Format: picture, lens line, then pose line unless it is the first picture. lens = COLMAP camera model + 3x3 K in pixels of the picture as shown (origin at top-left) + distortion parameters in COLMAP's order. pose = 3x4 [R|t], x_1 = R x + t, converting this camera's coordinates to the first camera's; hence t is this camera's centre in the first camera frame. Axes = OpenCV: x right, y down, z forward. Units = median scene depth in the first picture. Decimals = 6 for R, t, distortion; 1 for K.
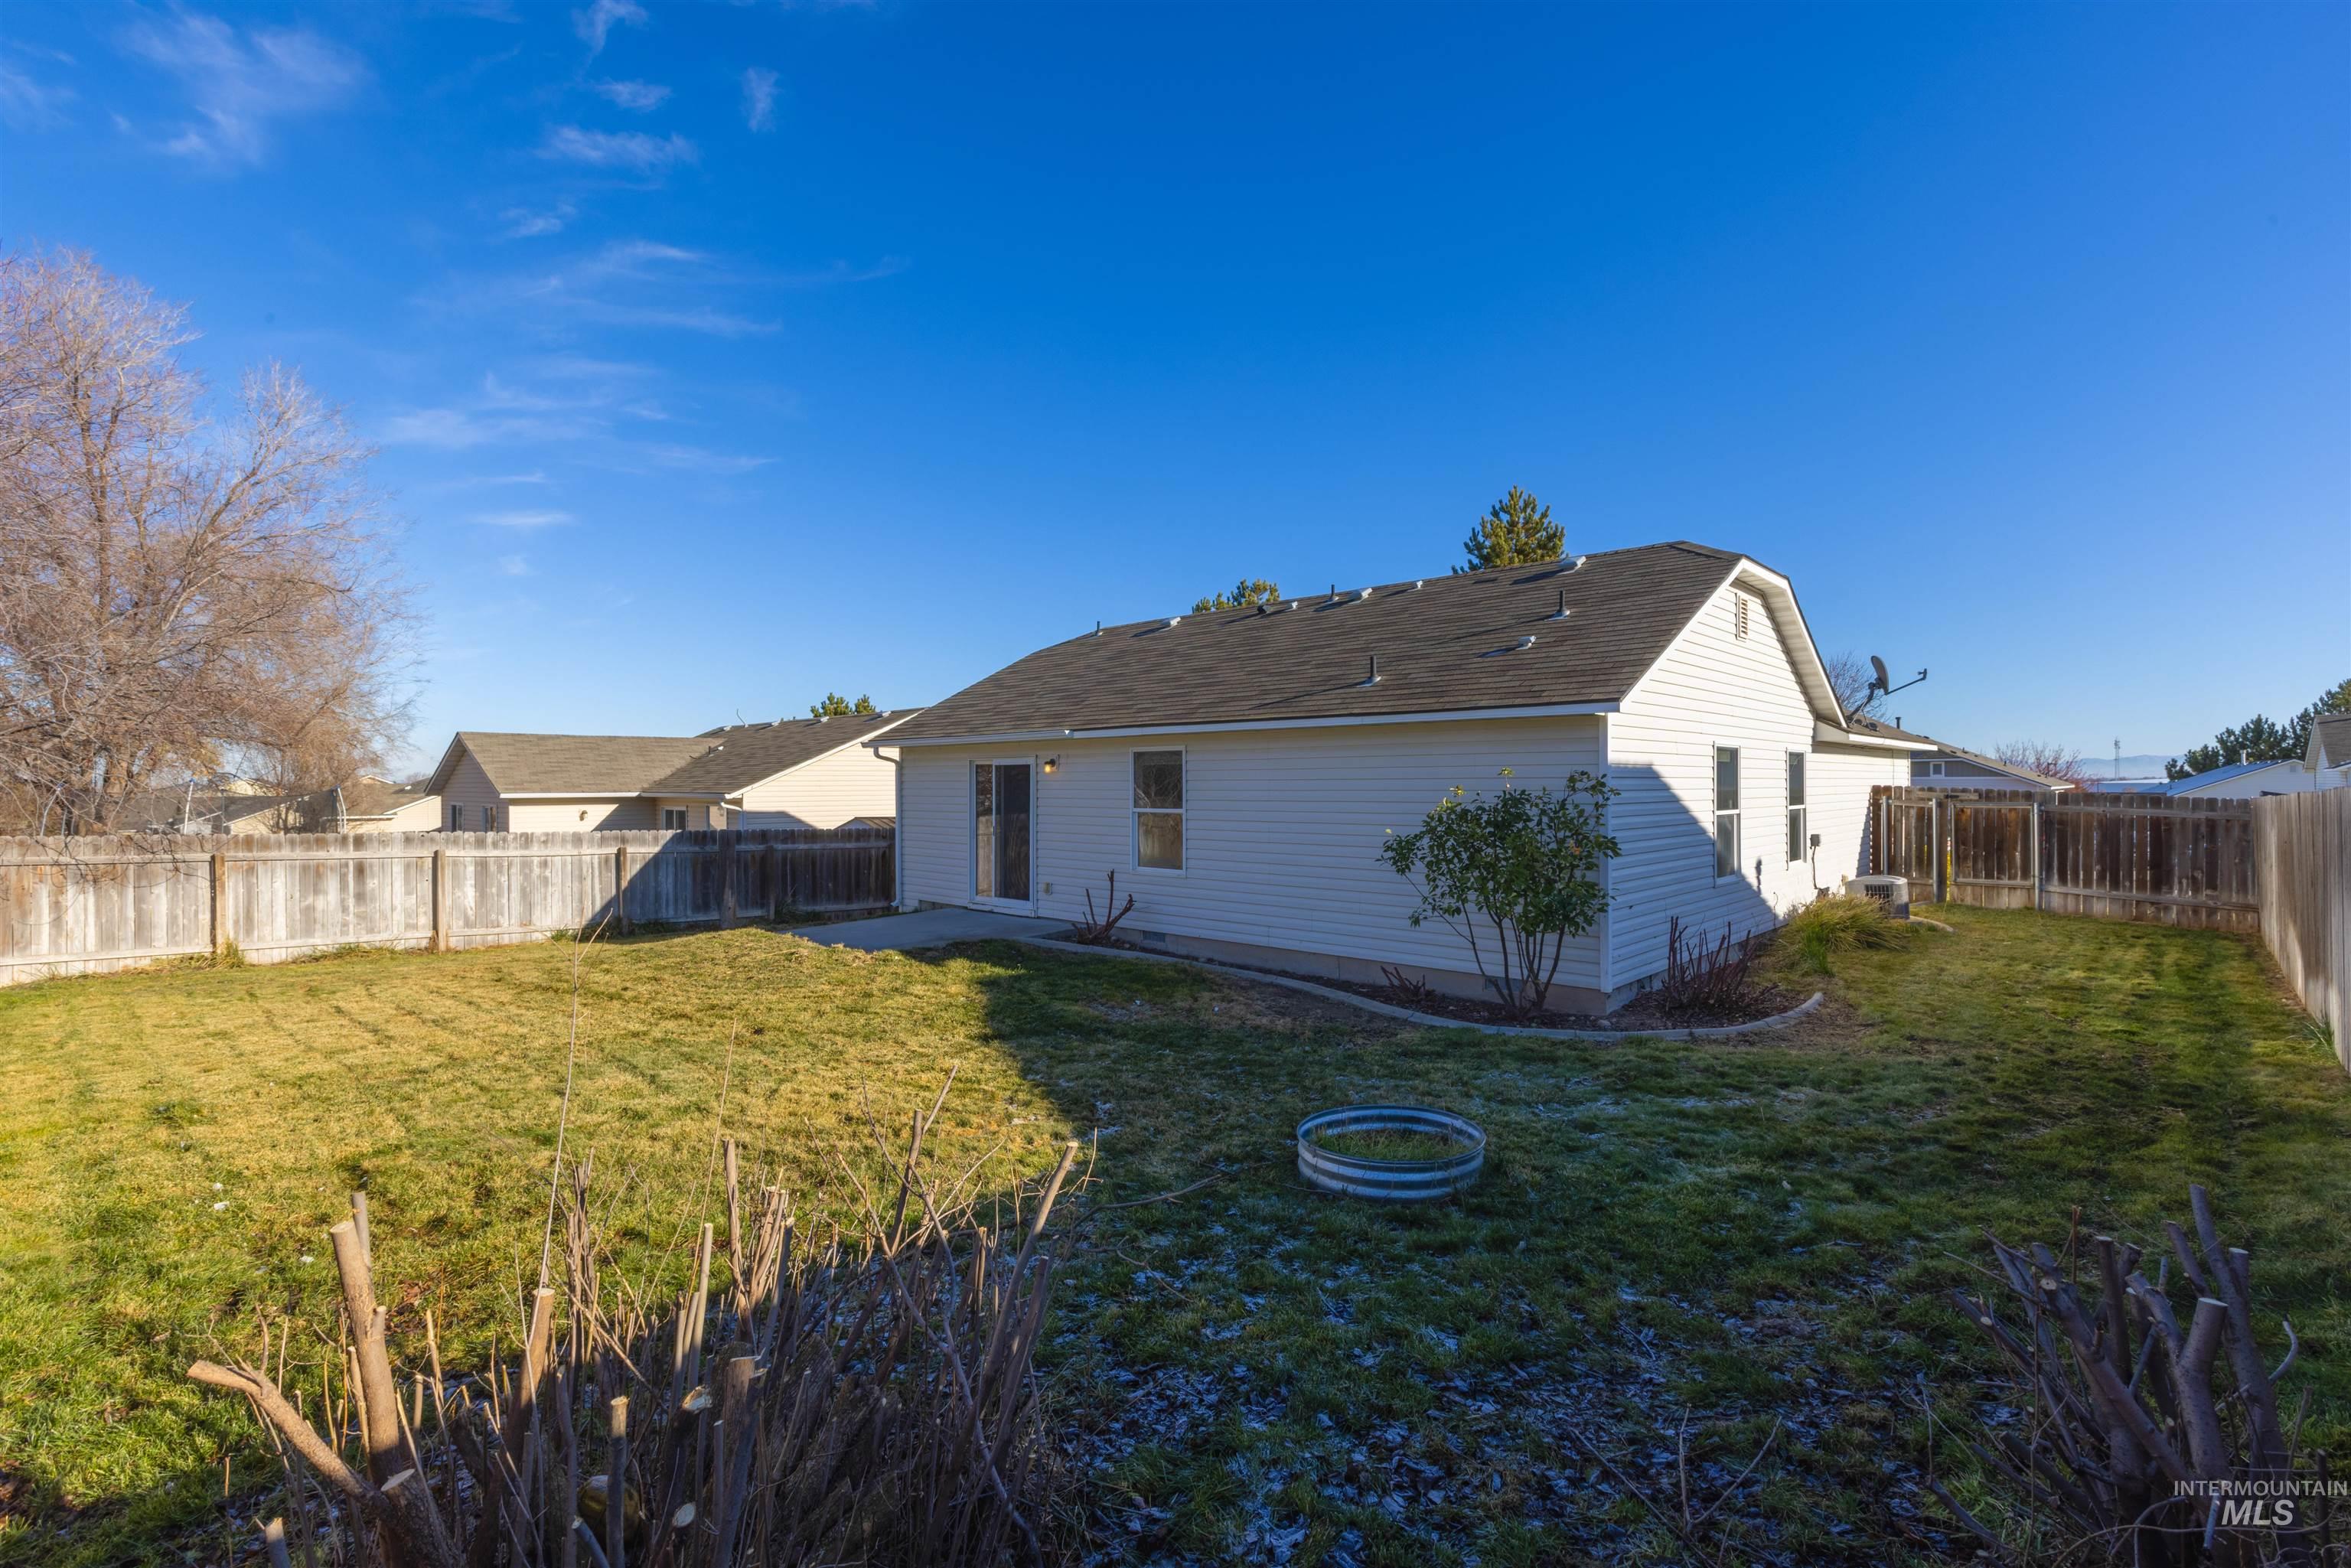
lens RADIAL K [[1051.9, 0, 1191.0], [0, 1051.9, 782.9], [0, 0, 1]] dist [0.000734, 0.000415]
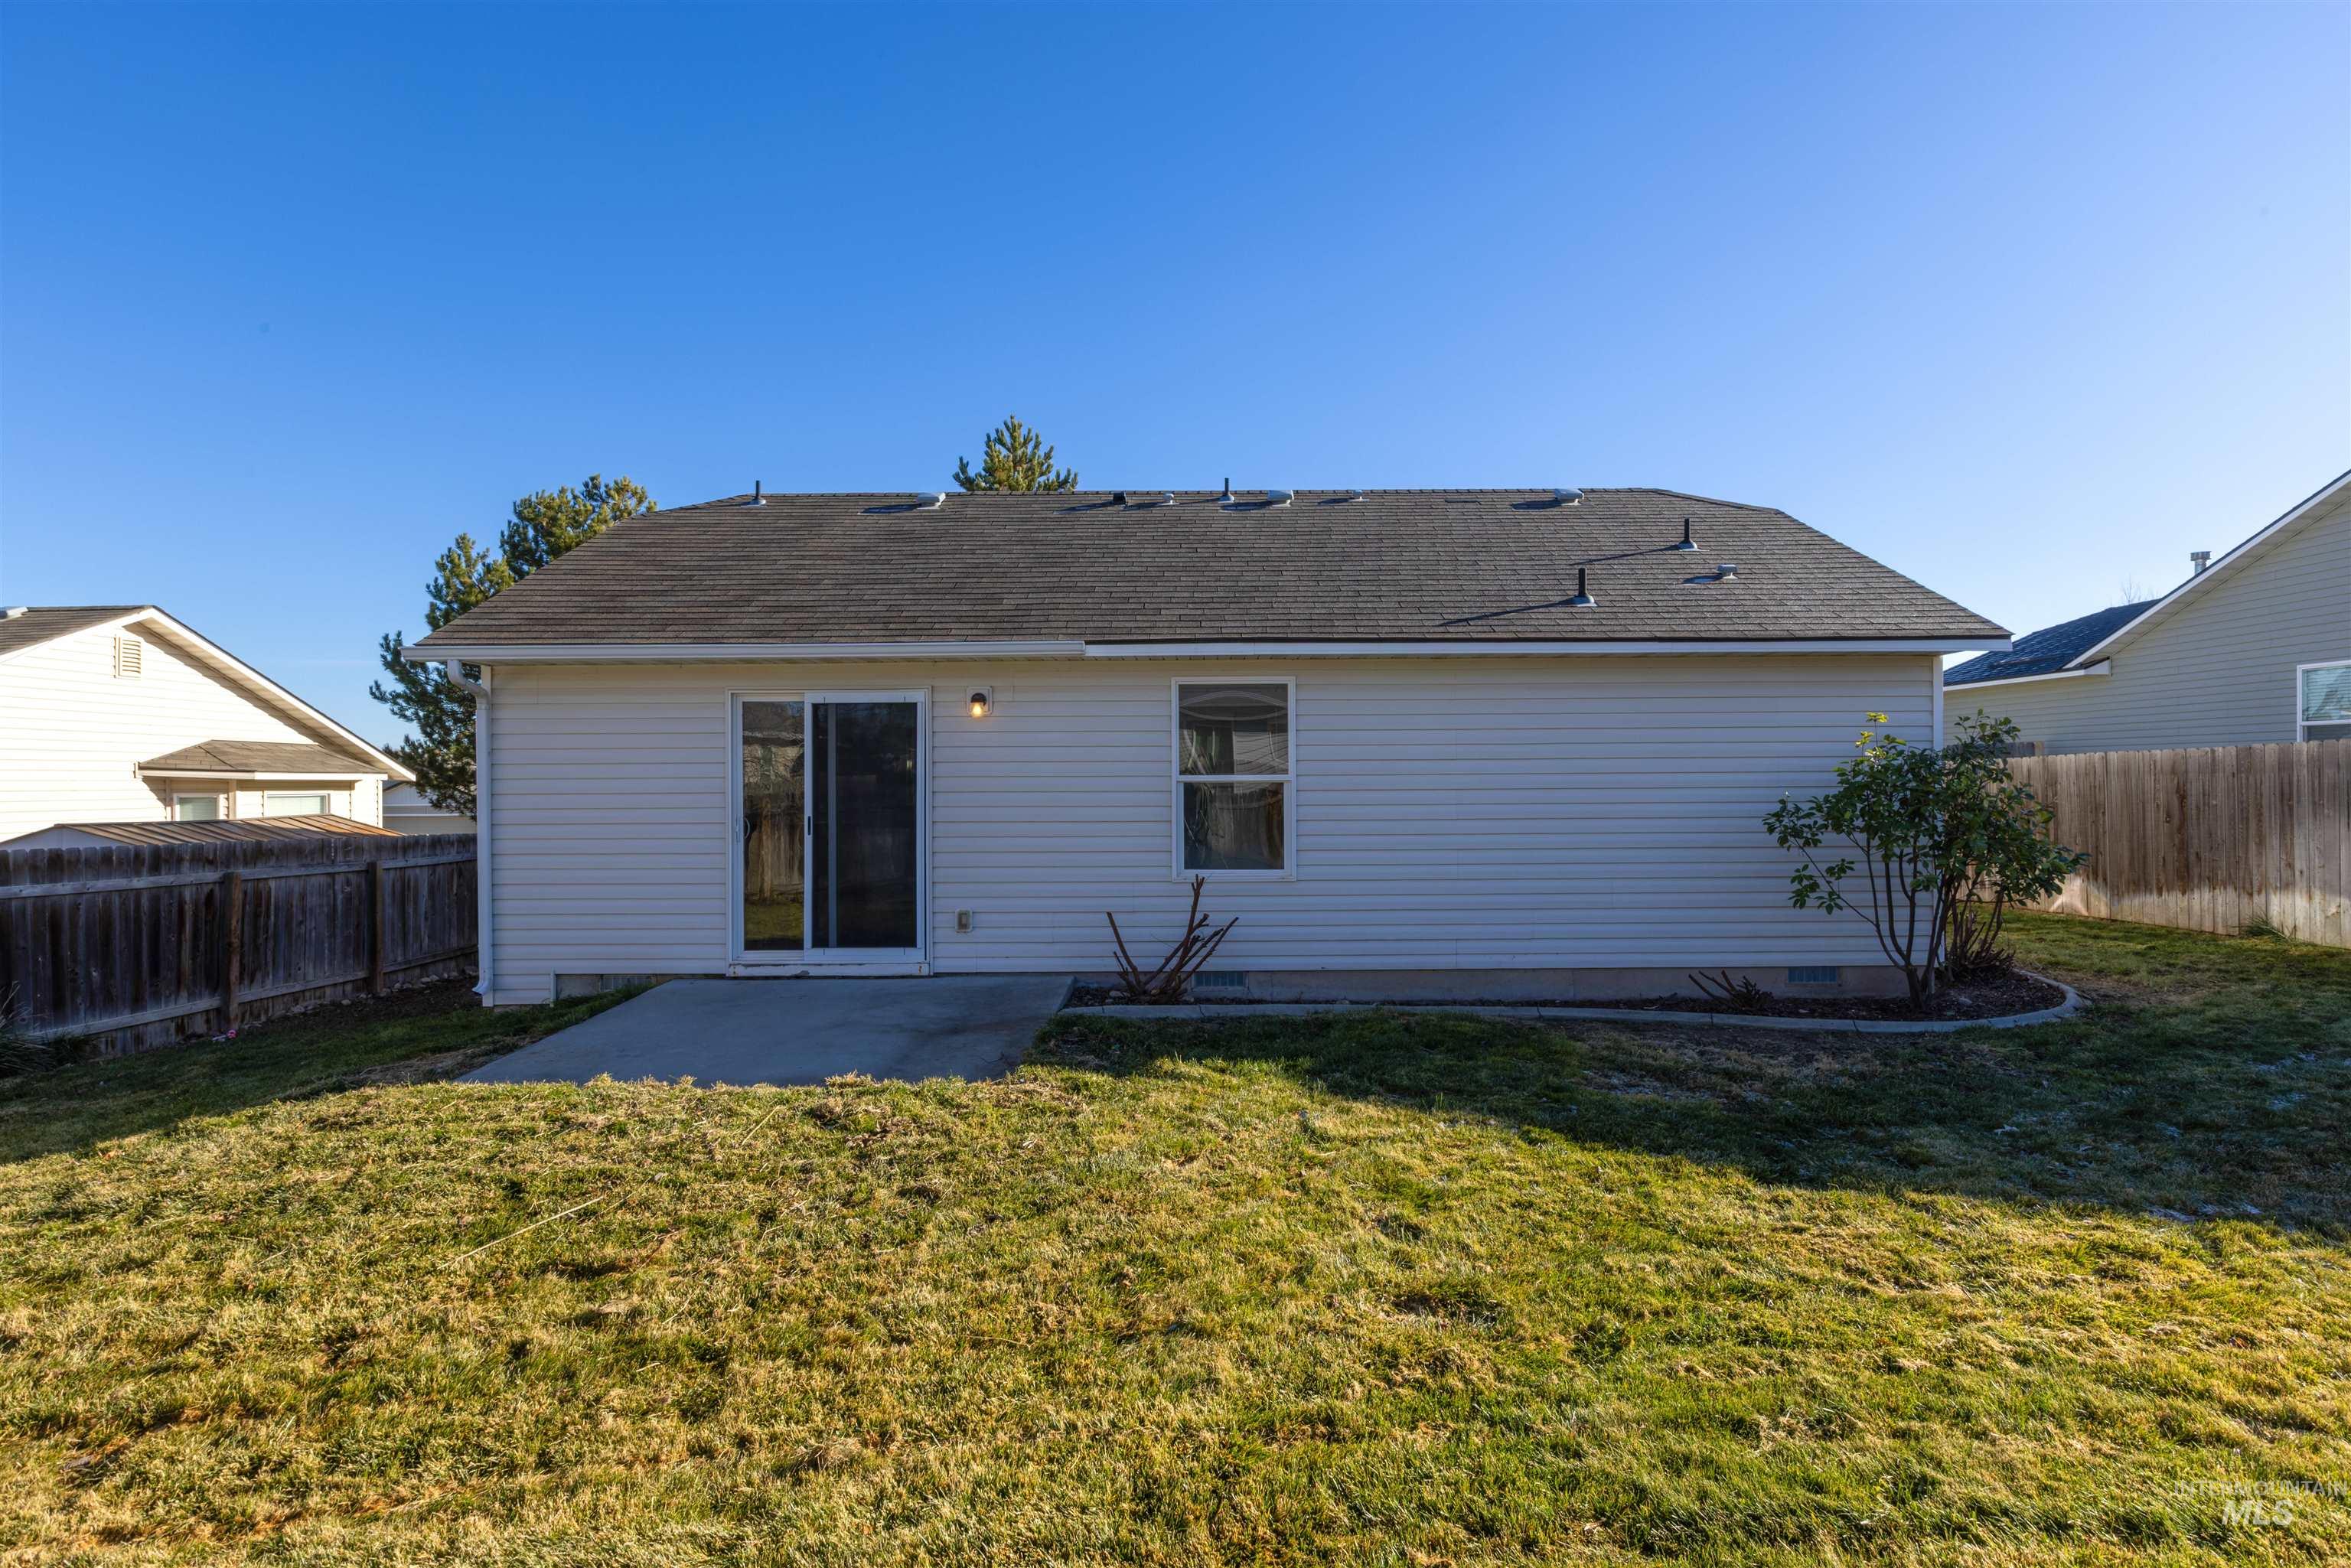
lens RADIAL K [[1209.0, 0, 1175.5], [0, 1209.0, 784.0], [0, 0, 1]] dist [0.001267, 0.000430]
pose [[0.731340, 0.001084, 0.682013, -0.484719], [0.004008, 0.999975, -0.005887, 0.029836], [-0.682002, 0.007039, 0.731317, 0.430446]]
